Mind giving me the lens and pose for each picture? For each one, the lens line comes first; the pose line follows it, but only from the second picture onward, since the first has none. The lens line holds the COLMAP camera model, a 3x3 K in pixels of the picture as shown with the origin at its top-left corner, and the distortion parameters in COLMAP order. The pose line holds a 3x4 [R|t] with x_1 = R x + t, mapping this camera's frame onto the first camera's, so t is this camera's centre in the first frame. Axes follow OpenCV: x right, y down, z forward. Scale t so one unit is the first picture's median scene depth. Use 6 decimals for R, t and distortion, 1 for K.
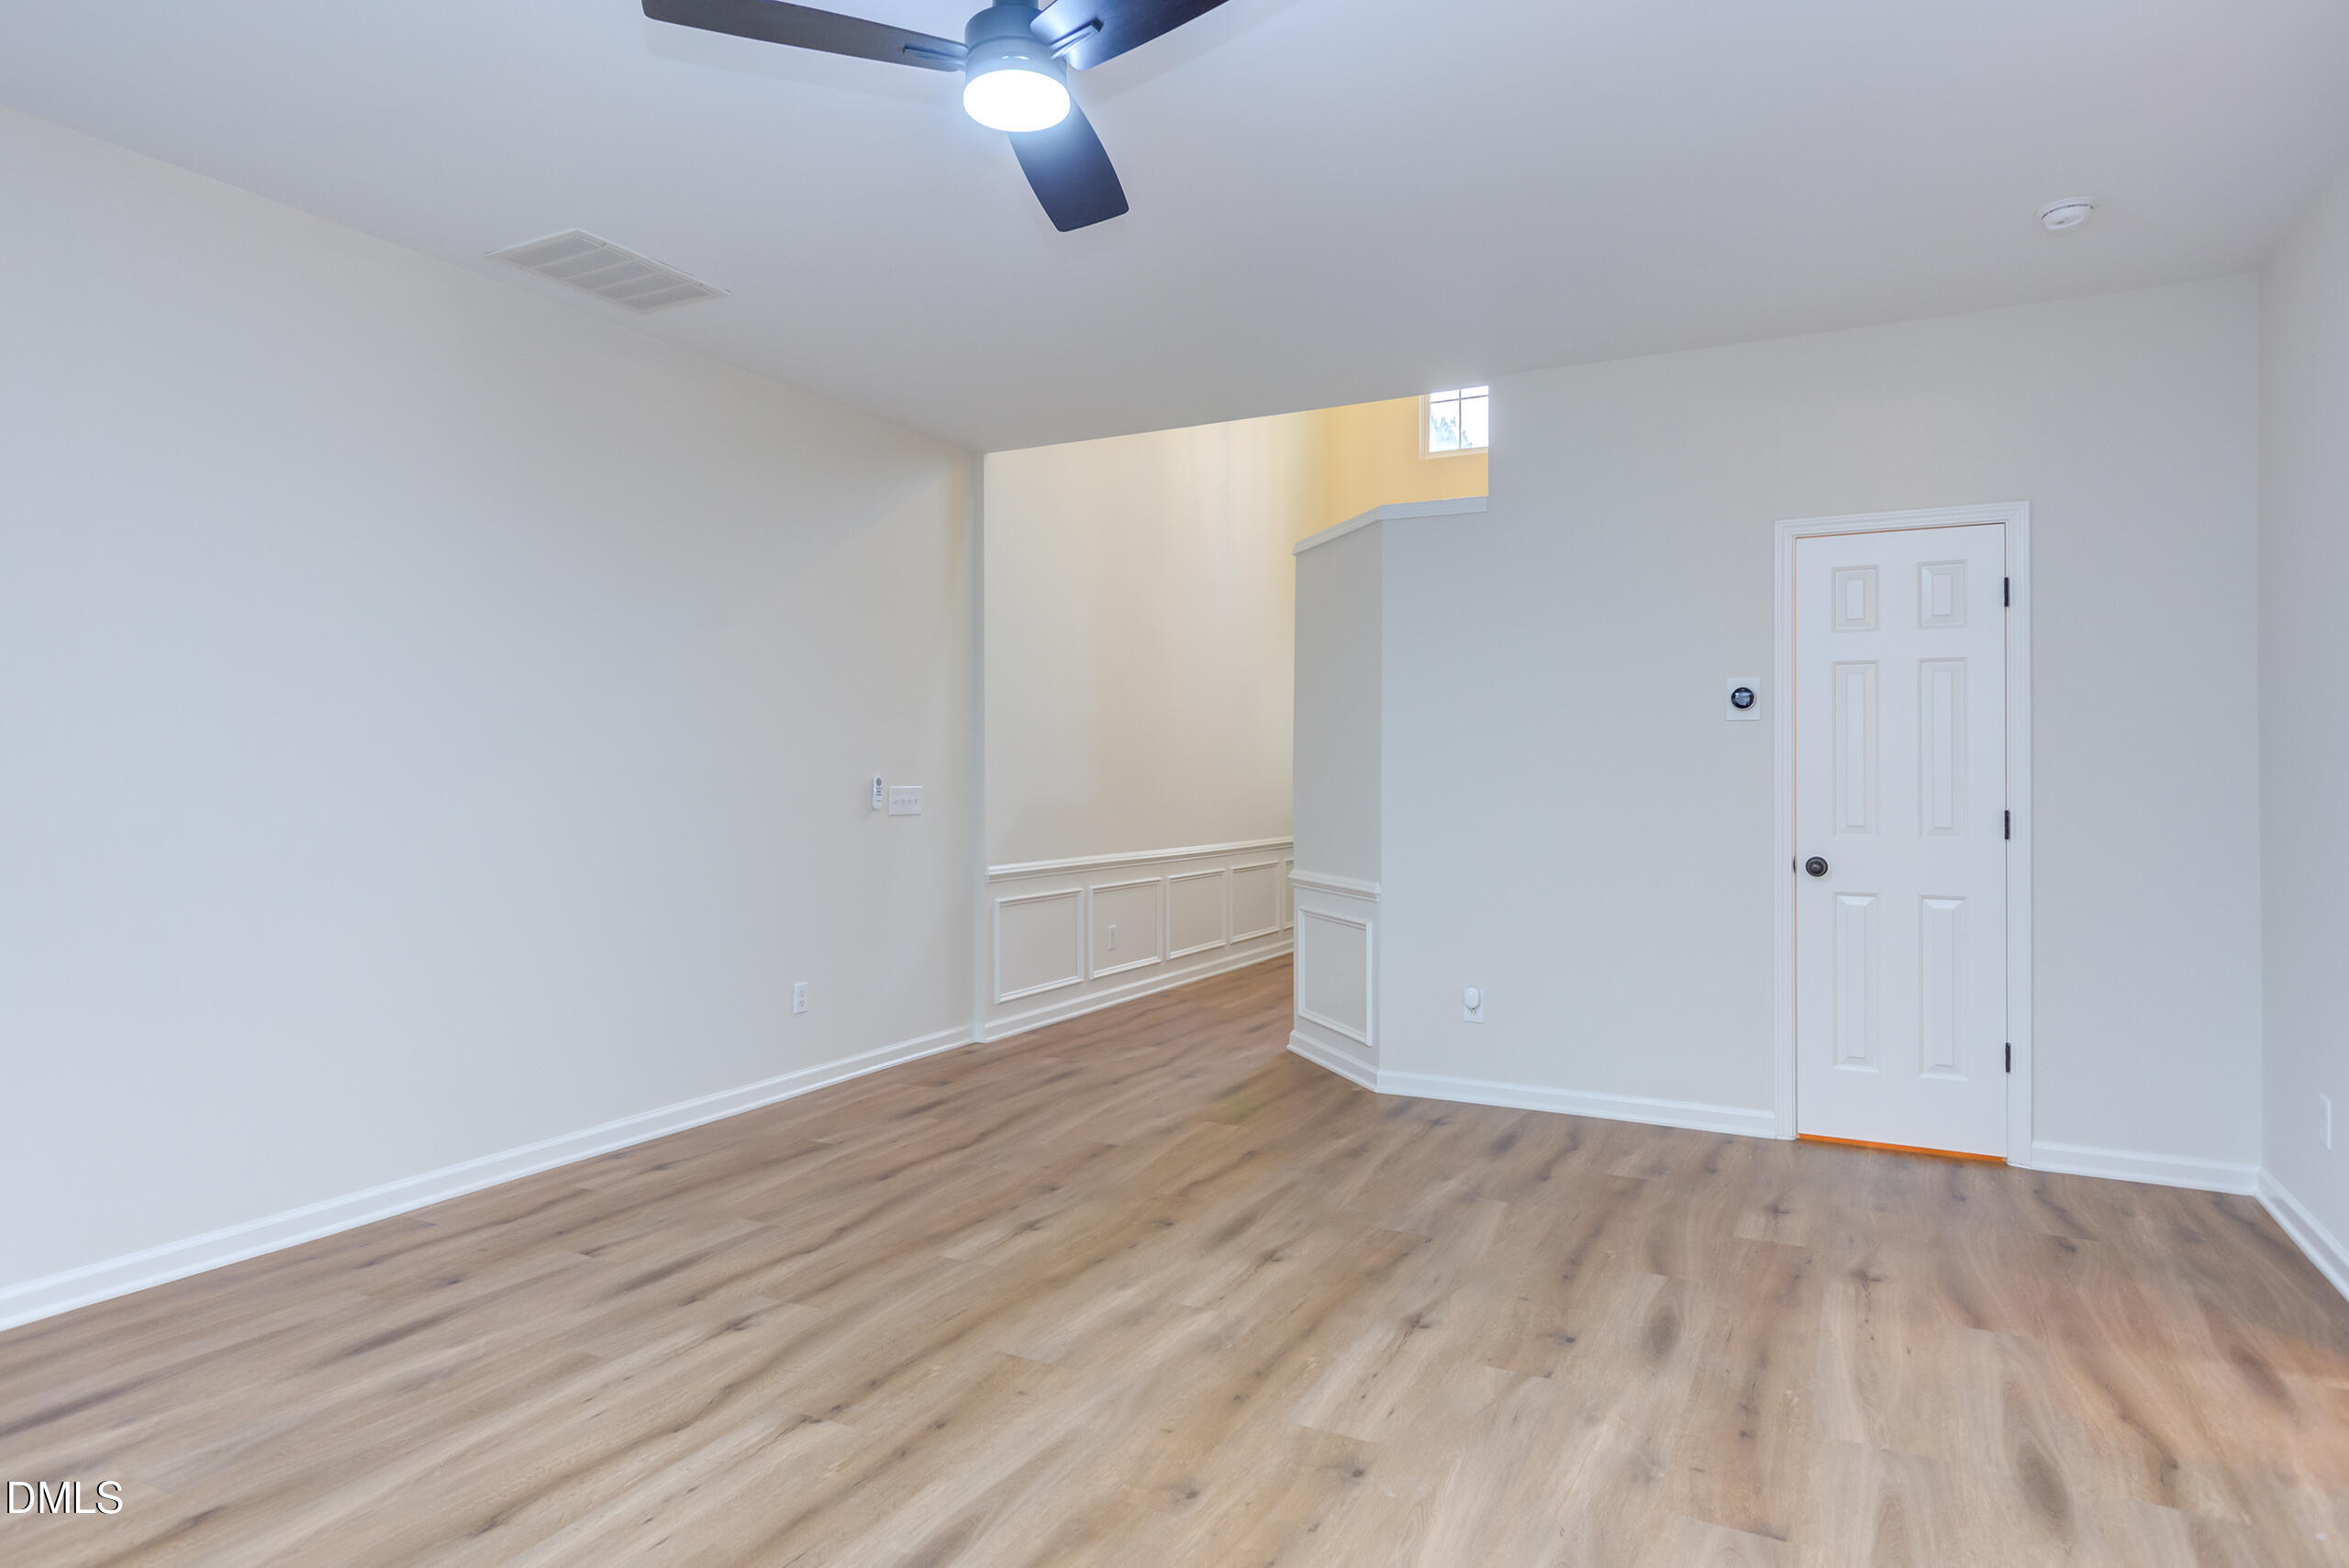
lens RADIAL K [[1365.5, 0, 1139.7], [0, 1365.5, 768.1], [0, 0, 1]] dist [0.008540, -0.006049]
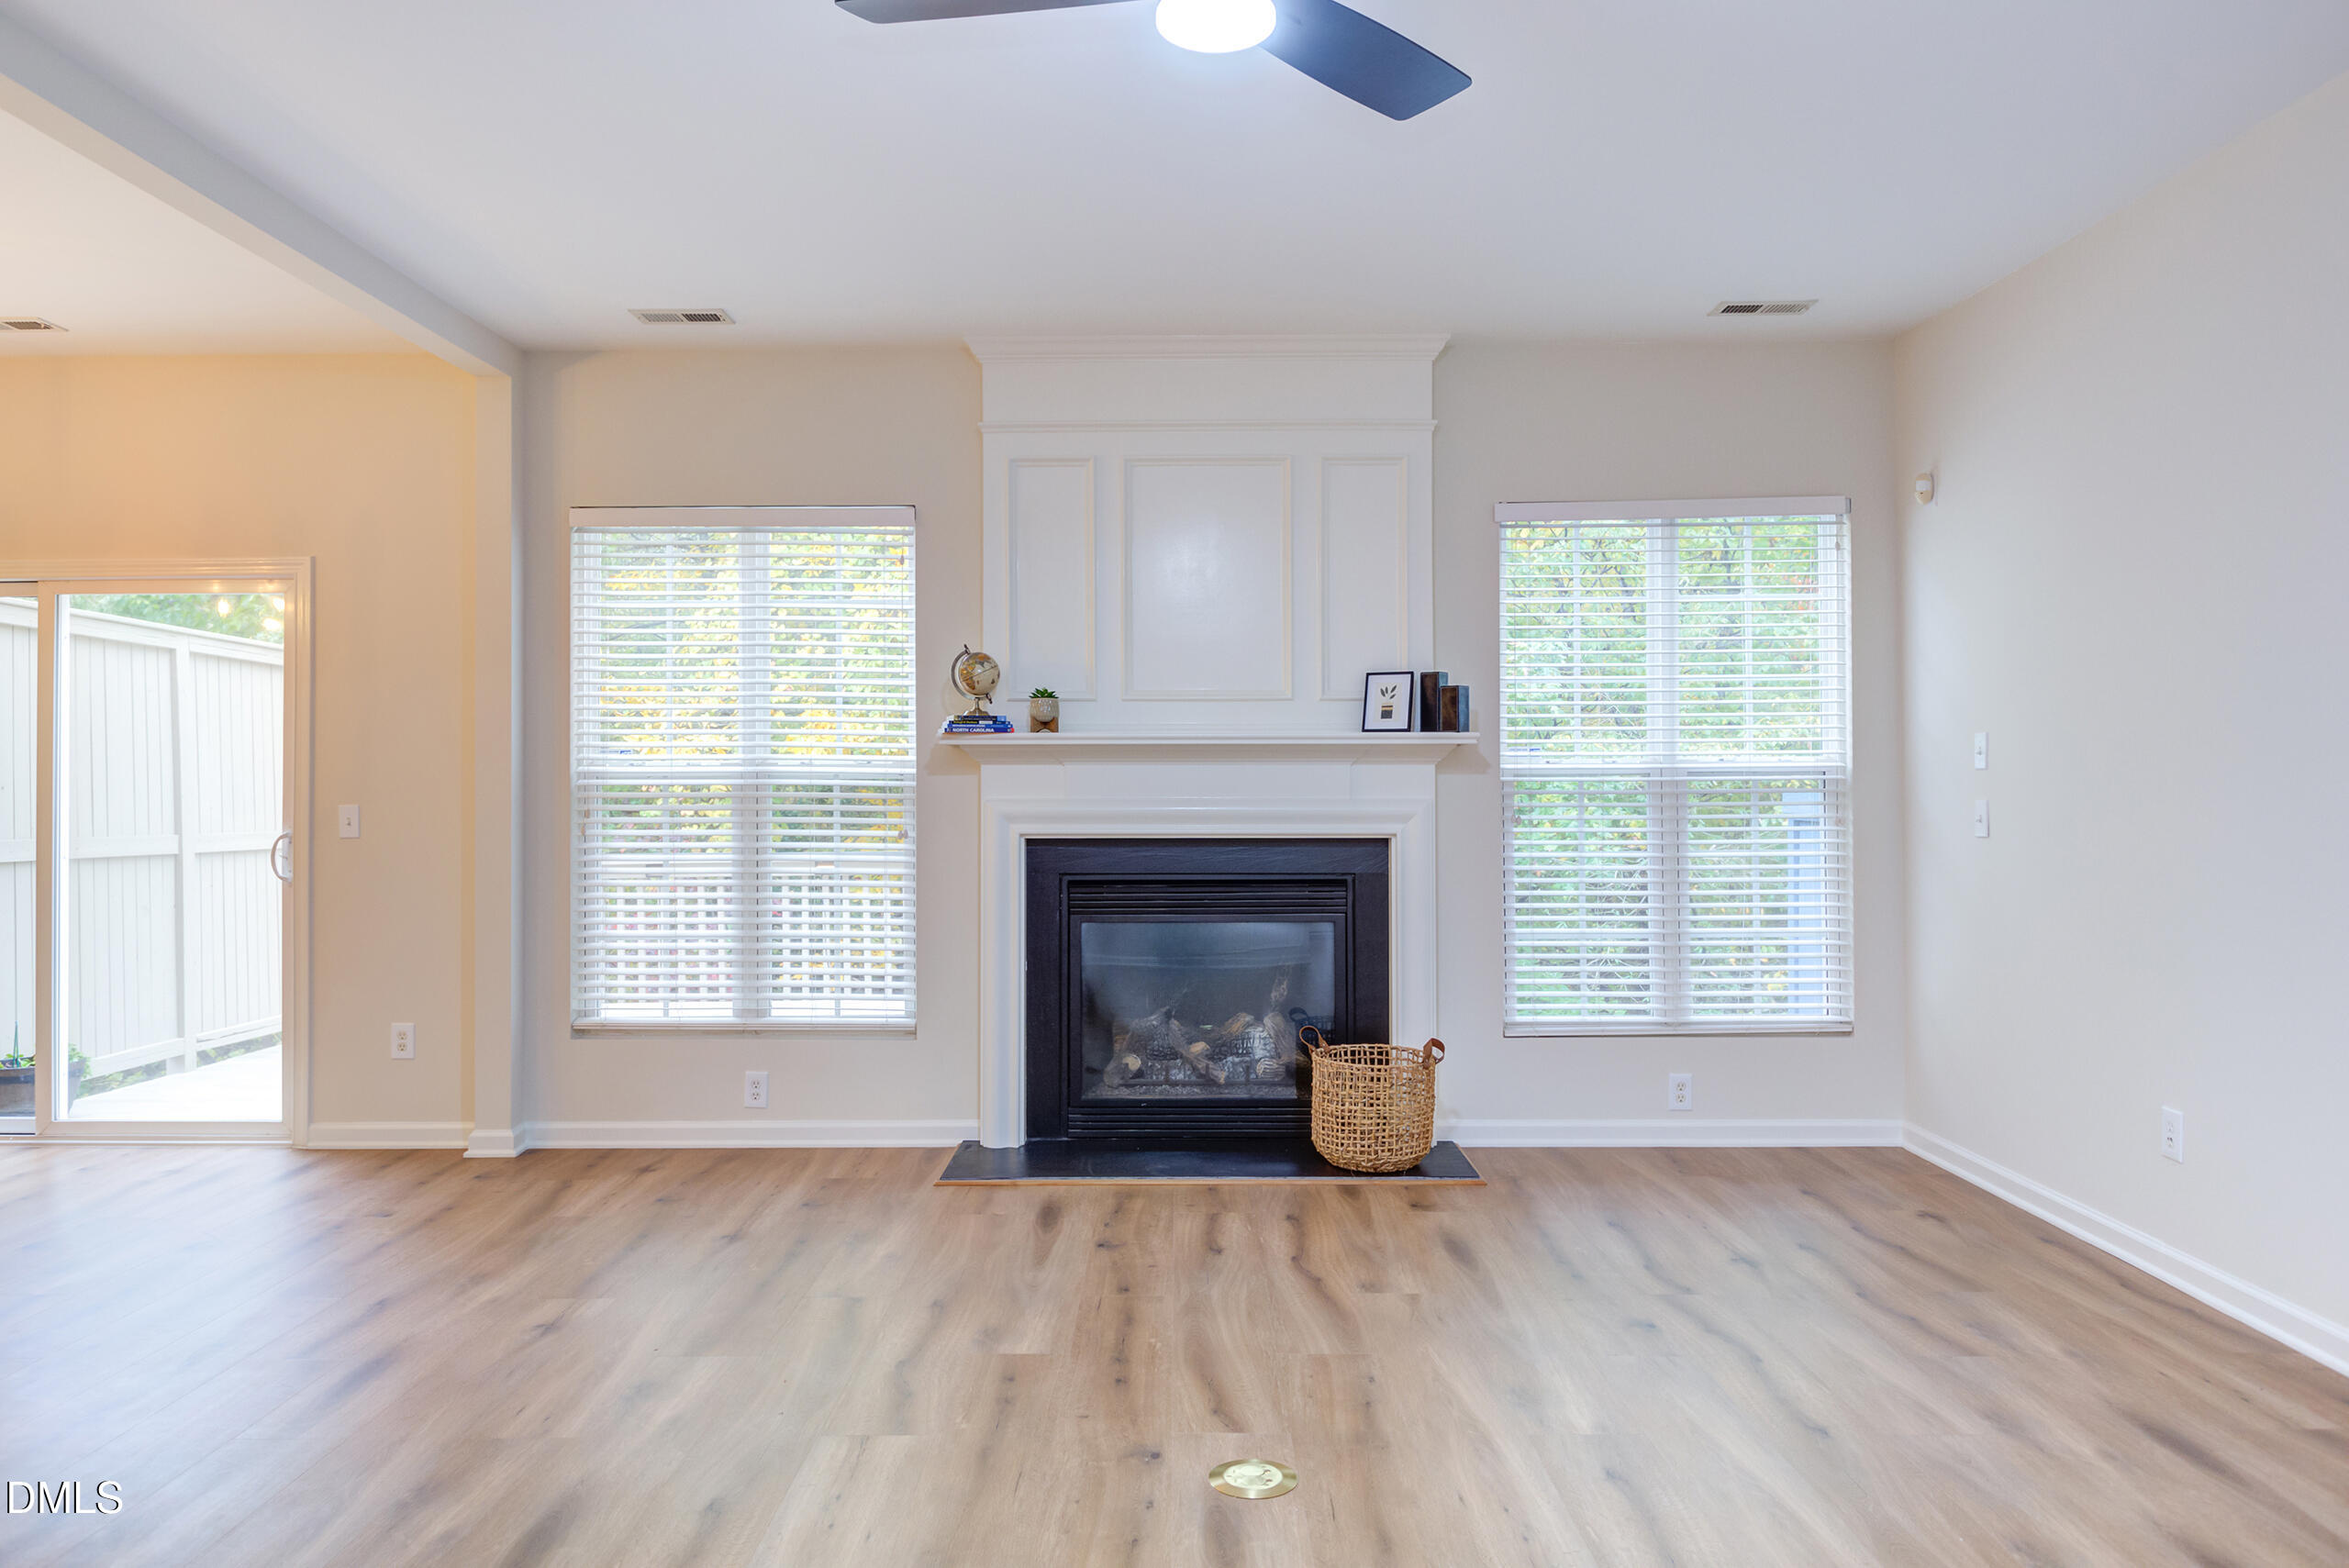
lens RADIAL K [[1575.9, 0, 1168.6], [0, 1575.9, 771.3], [0, 0, 1]] dist [0.010719, 0.000765]
pose [[-0.880702, -0.003754, -0.473655, 0.284406], [0.001397, 0.999944, -0.010522, 0.004810], [0.473668, -0.009928, -0.880647, 1.276987]]
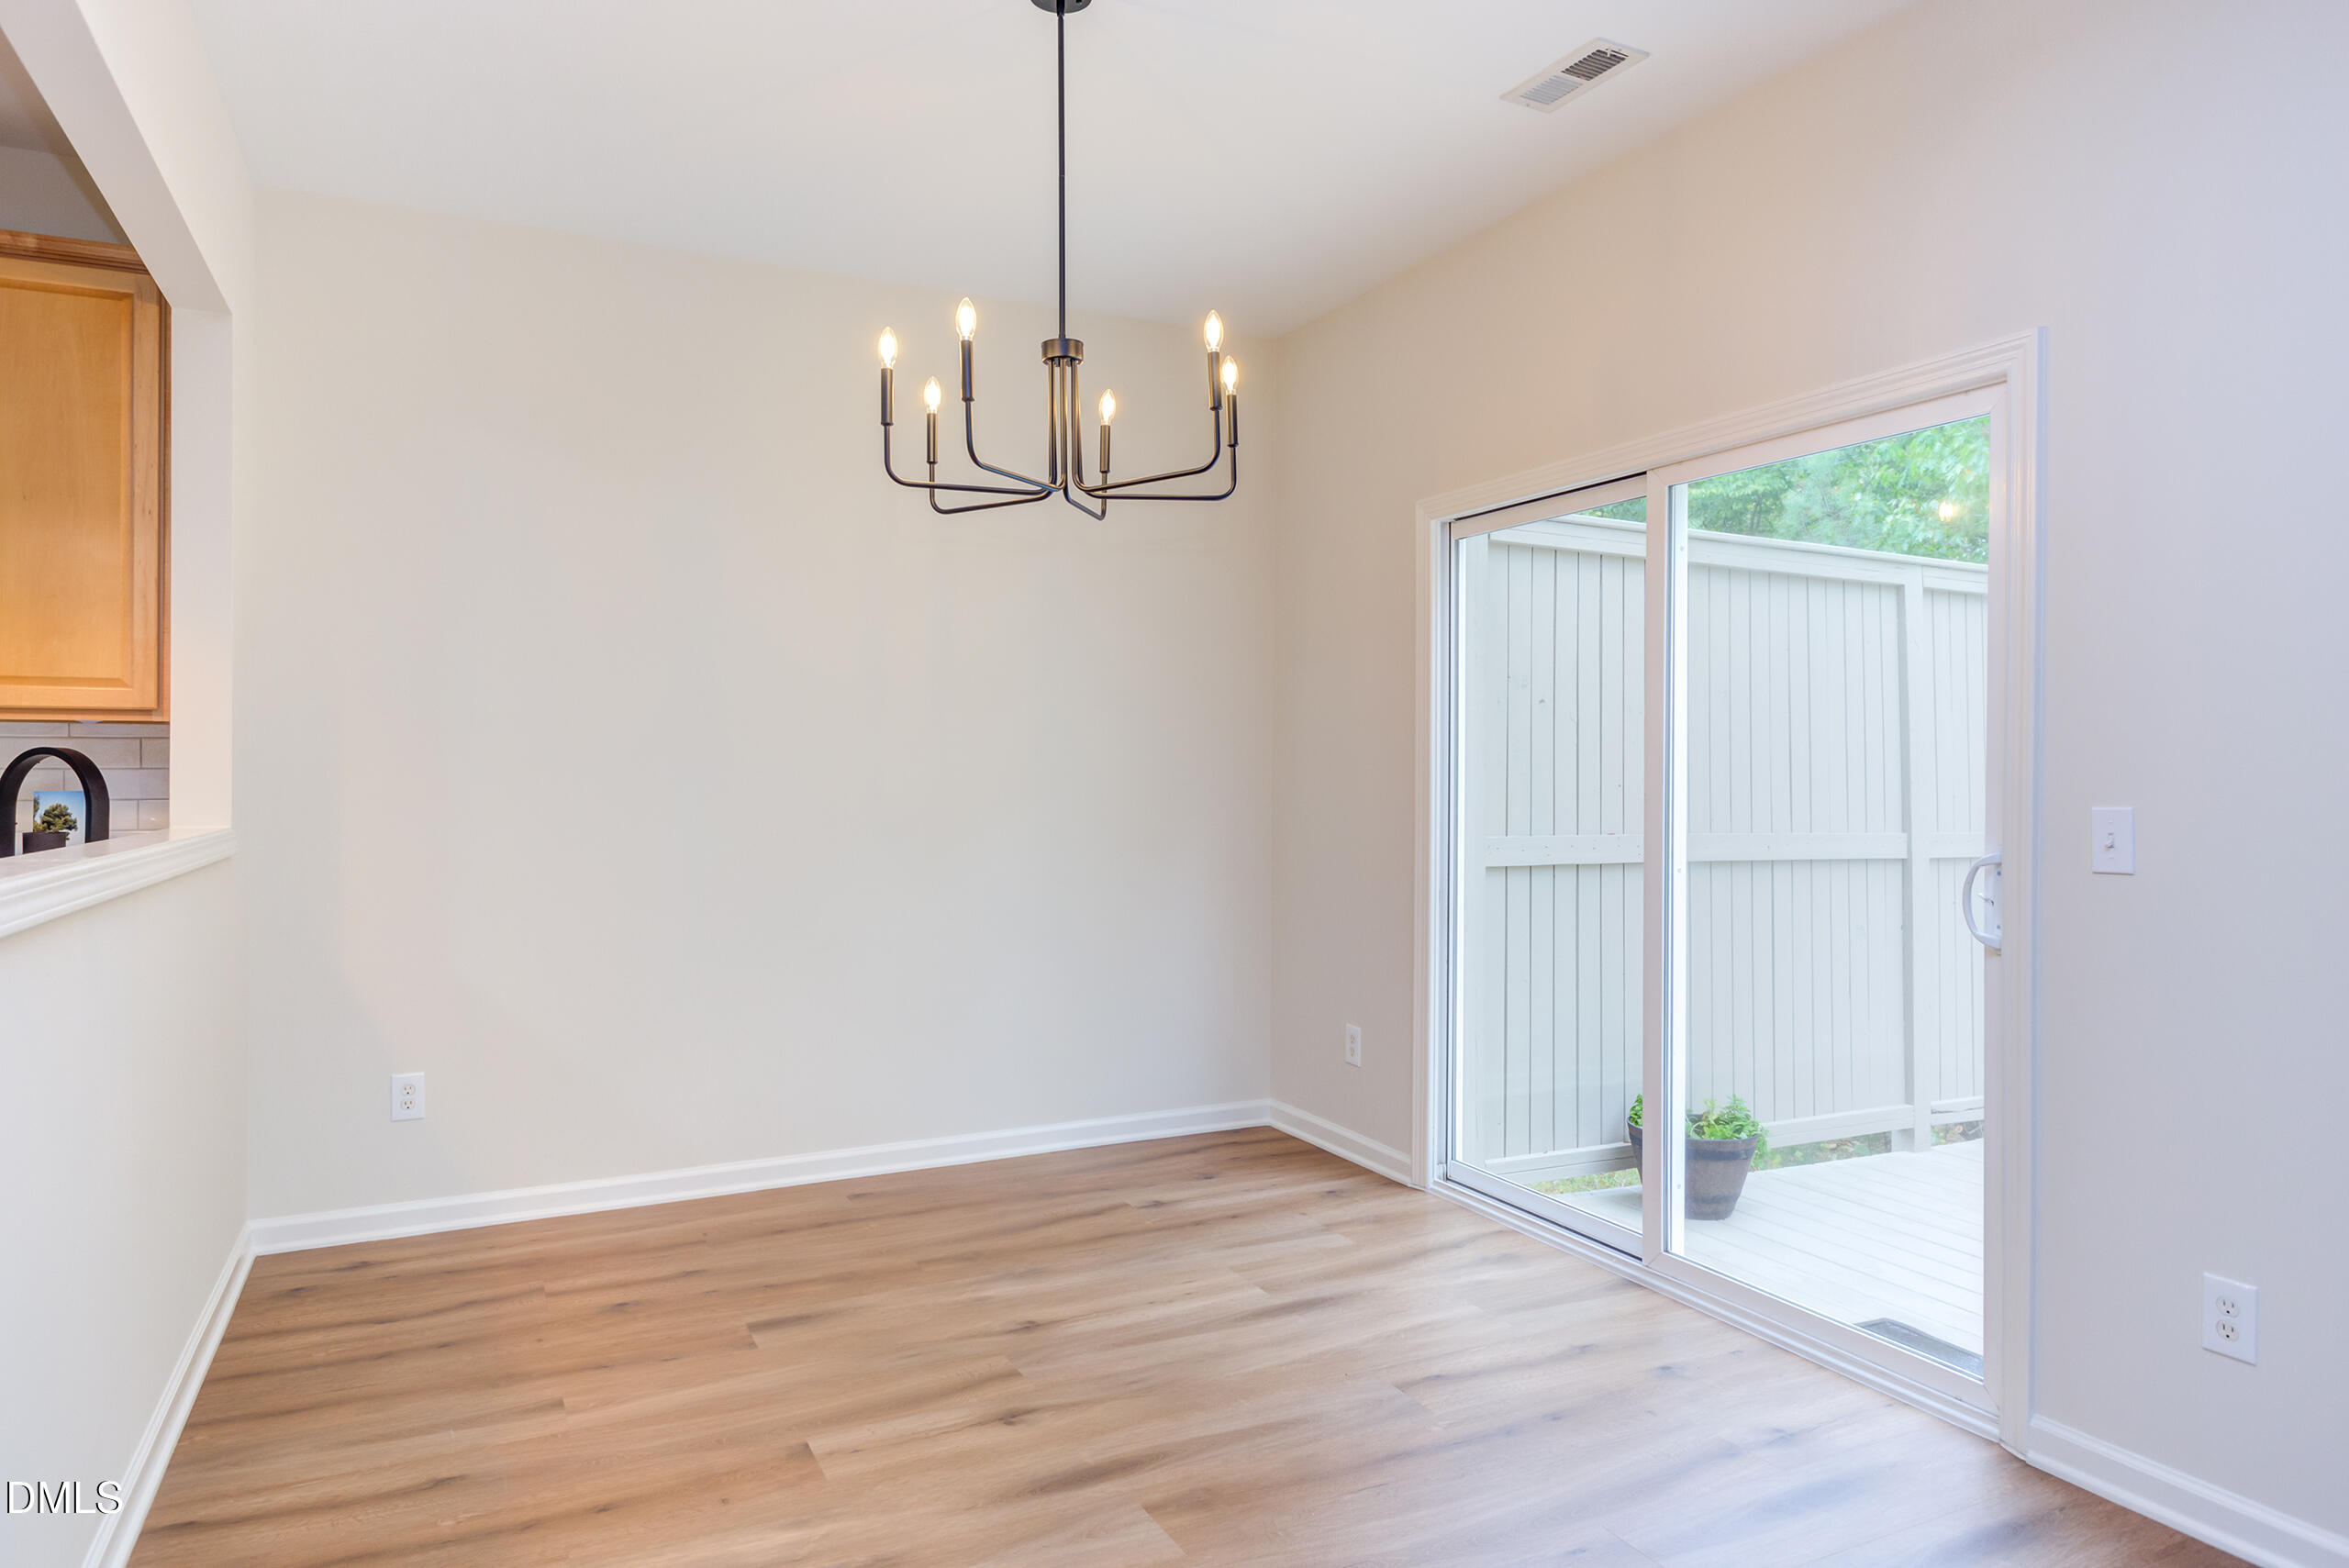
lens RADIAL K [[1383.7, 0, 1180.9], [0, 1383.7, 769.9], [0, 0, 1]] dist [0.010626, -0.007506]
pose [[-0.816563, -0.009784, 0.577174, 0.238050], [-0.008113, 0.999952, 0.005473, 0.001314], [-0.577200, -0.000214, -0.816603, 0.344511]]
